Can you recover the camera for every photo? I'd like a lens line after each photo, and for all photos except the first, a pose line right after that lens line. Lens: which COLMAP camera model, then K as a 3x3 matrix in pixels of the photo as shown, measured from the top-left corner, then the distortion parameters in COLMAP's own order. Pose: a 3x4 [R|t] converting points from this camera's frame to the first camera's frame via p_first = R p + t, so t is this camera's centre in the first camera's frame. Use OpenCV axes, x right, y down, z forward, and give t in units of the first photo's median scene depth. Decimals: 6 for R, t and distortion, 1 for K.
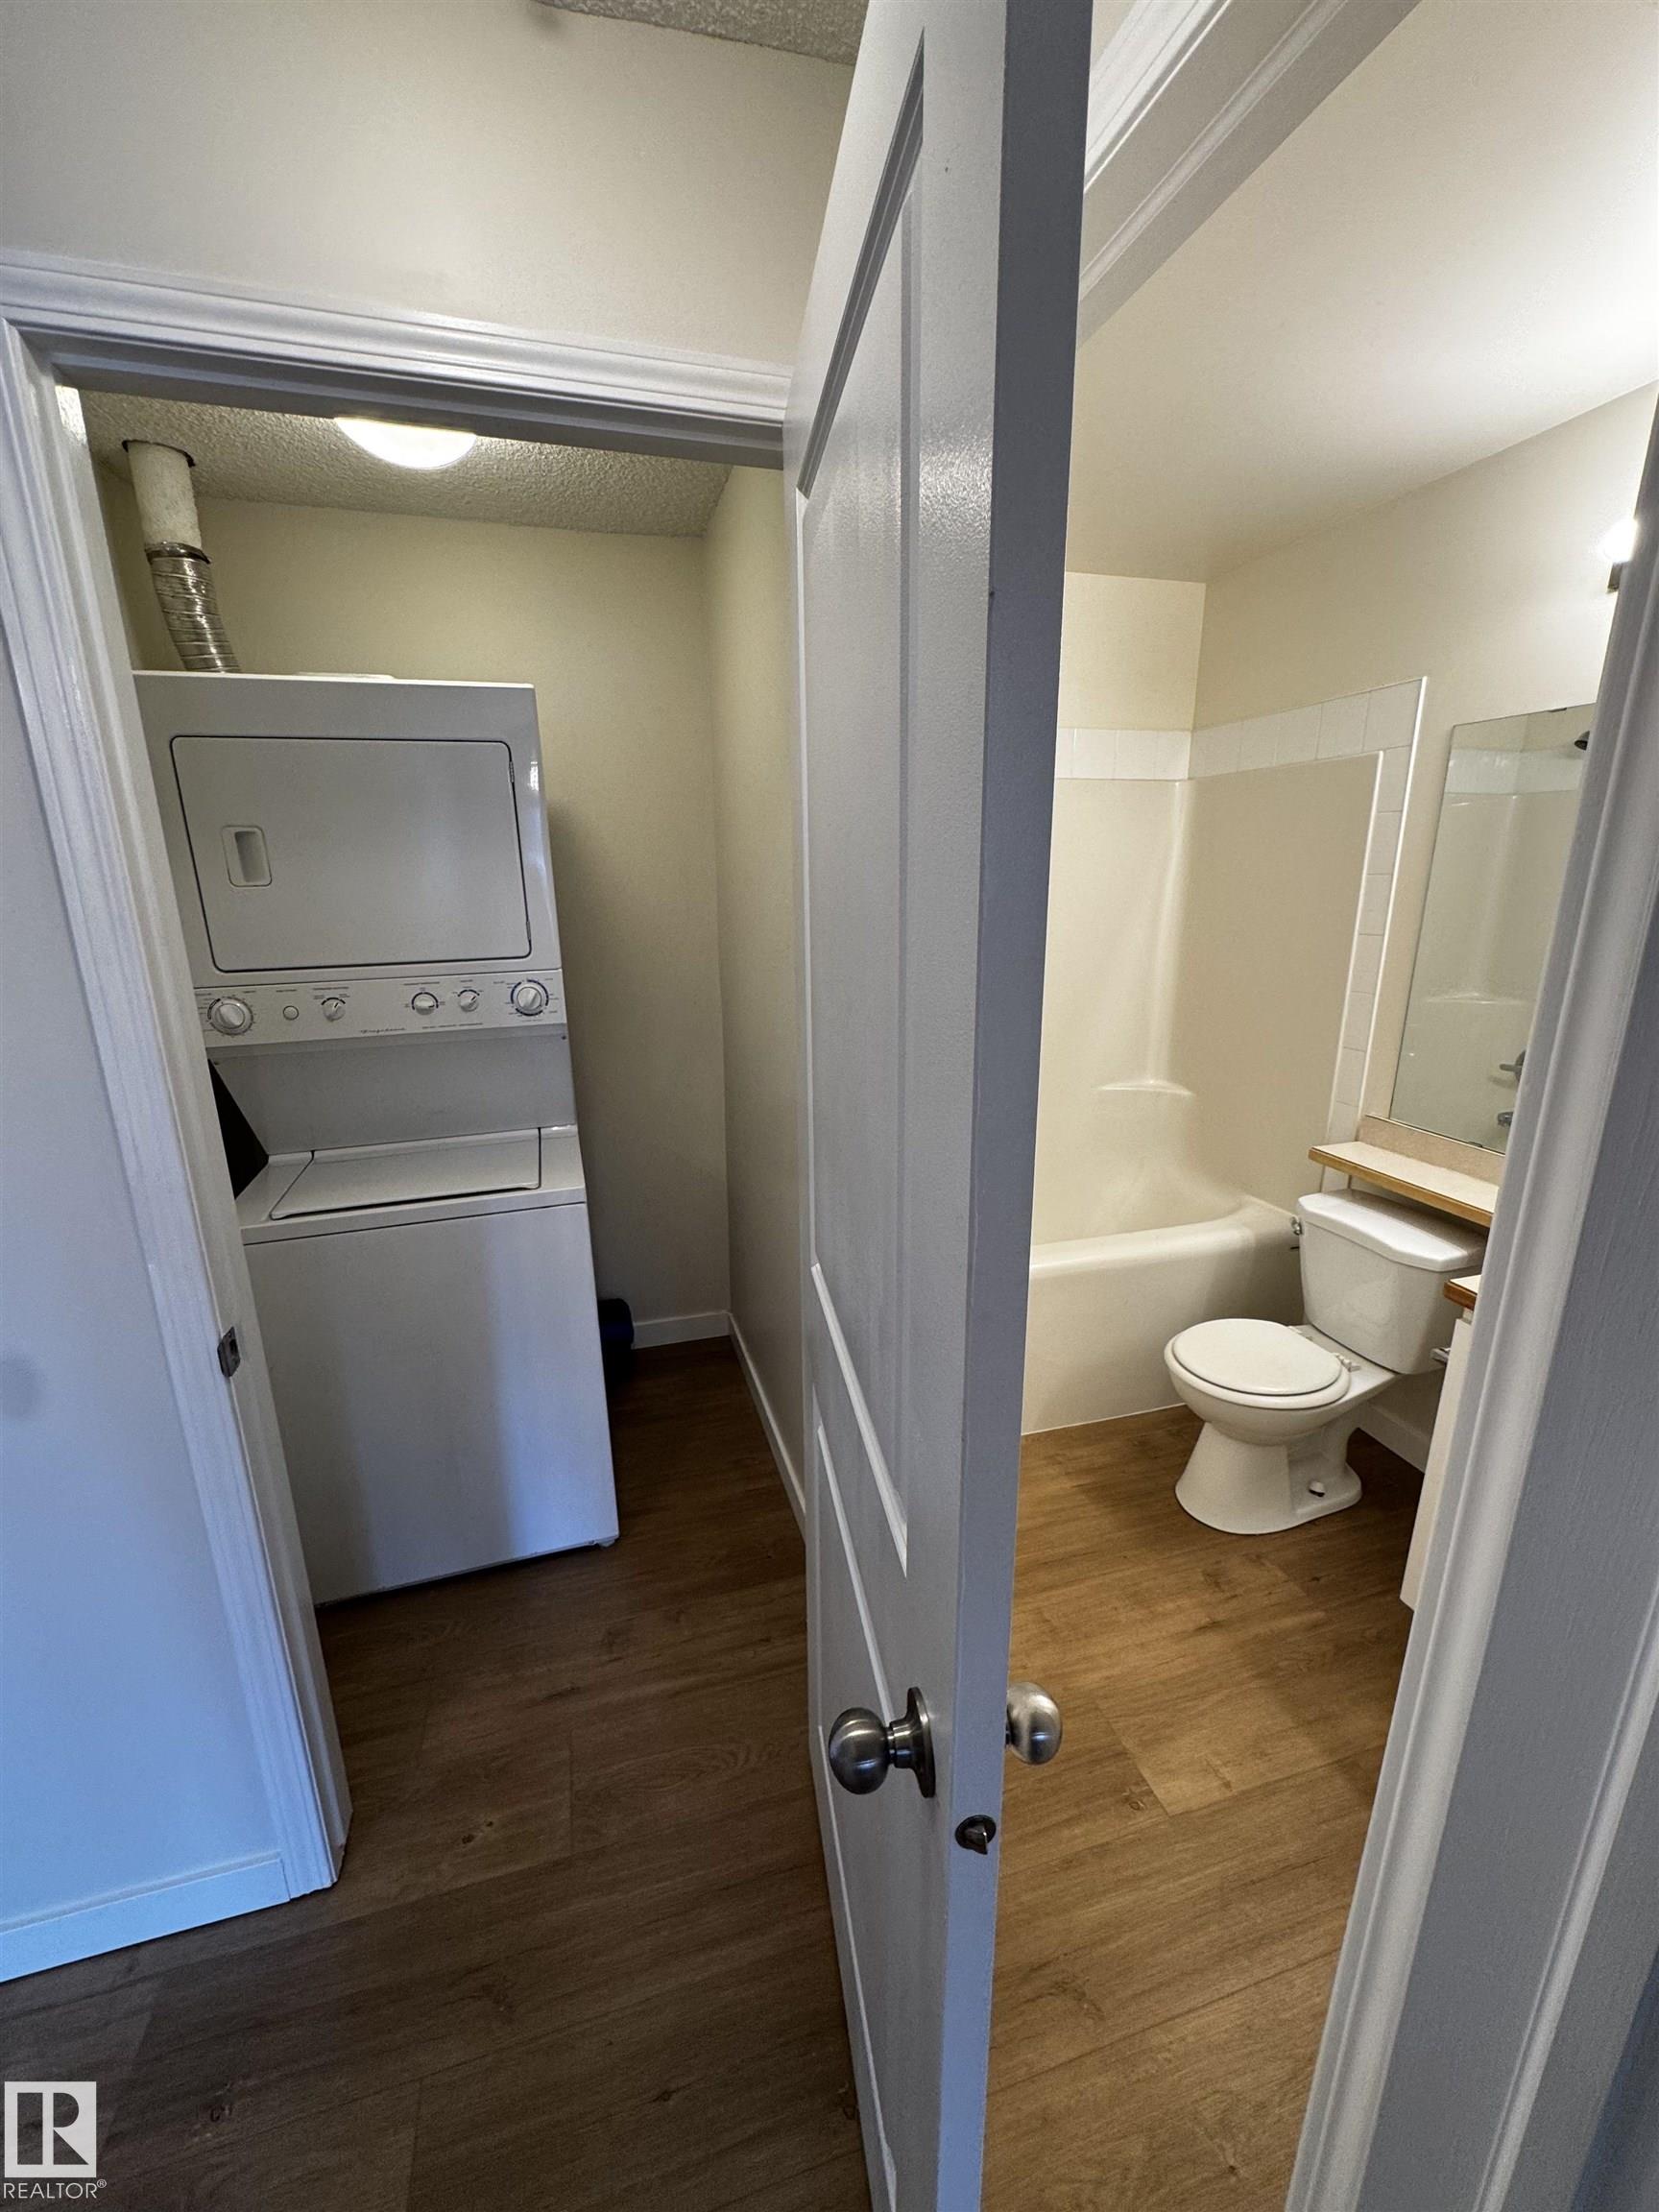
lens RADIAL K [[880.9, 0, 825.7], [0, 880.9, 1100.8], [0, 0, 1]] dist [-0.003914, 0.000304]
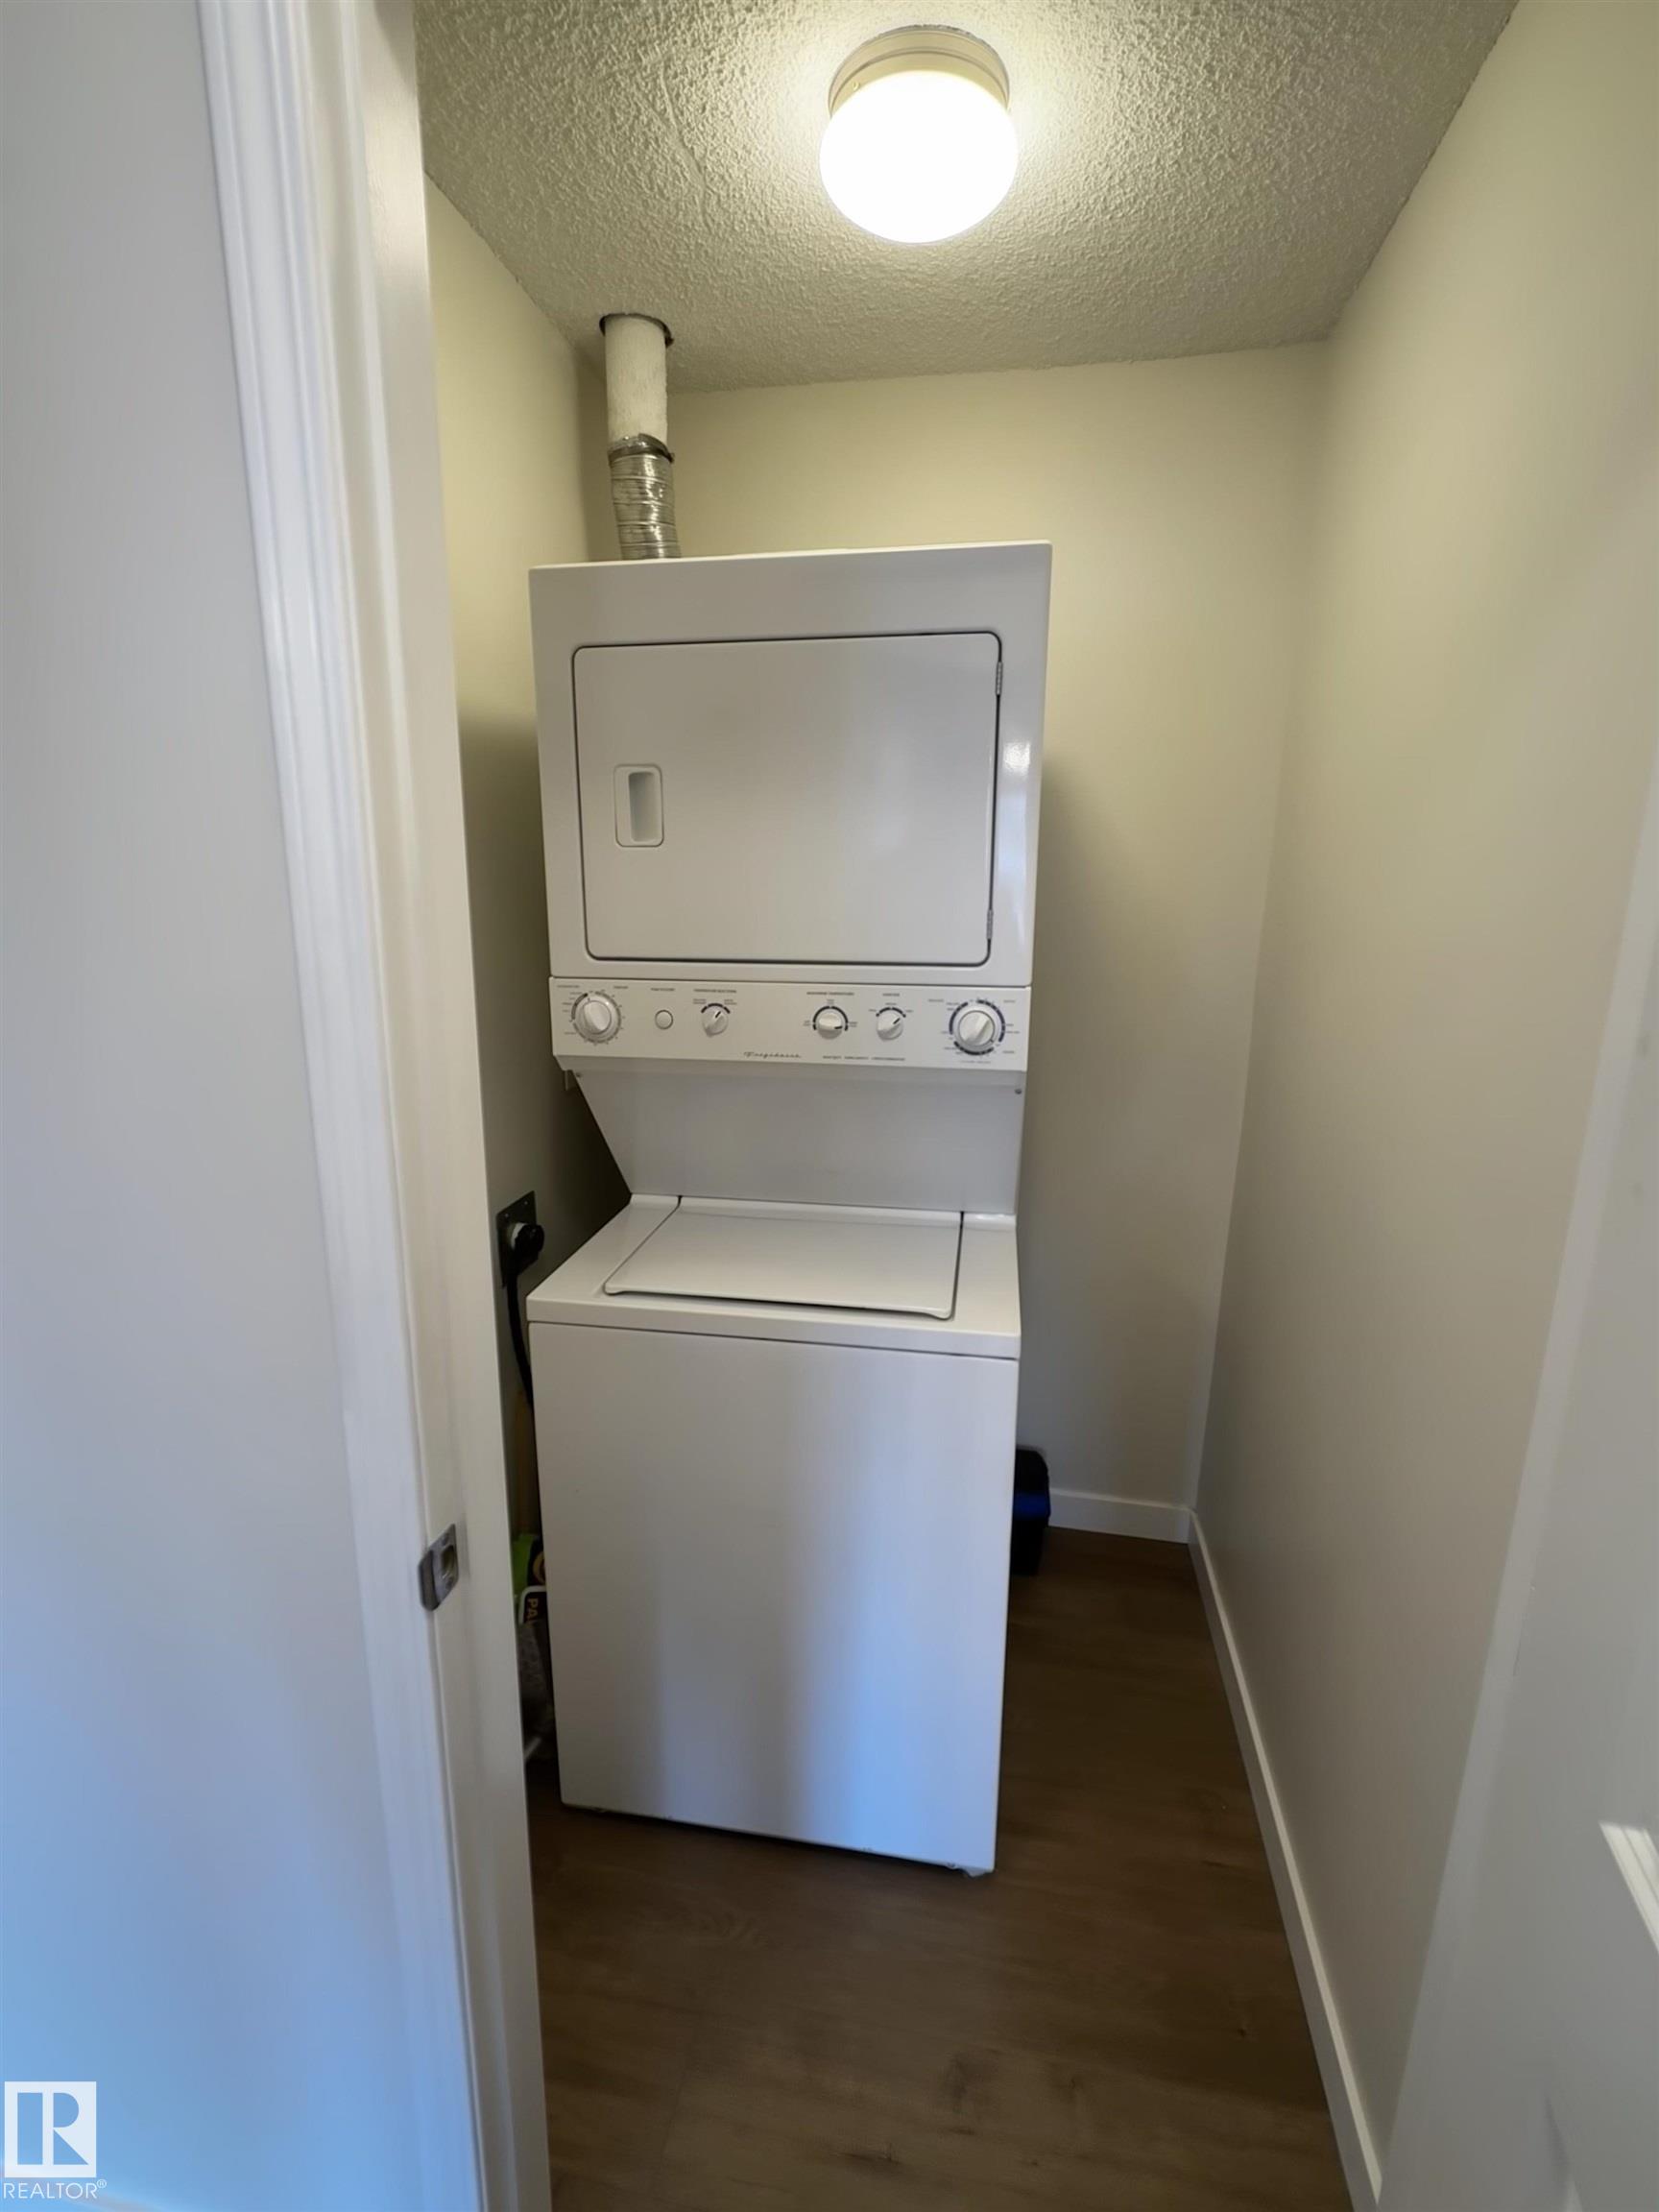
lens RADIAL K [[1048.3, 0, 832.6], [0, 1048.3, 1112.6], [0, 0, 1]] dist [-0.002311, -0.000293]
pose [[0.895810, 0.124650, -0.426600, -0.092577], [-0.136459, 0.990641, 0.002912, -0.042249], [0.422970, 0.055605, 0.904436, 0.255698]]
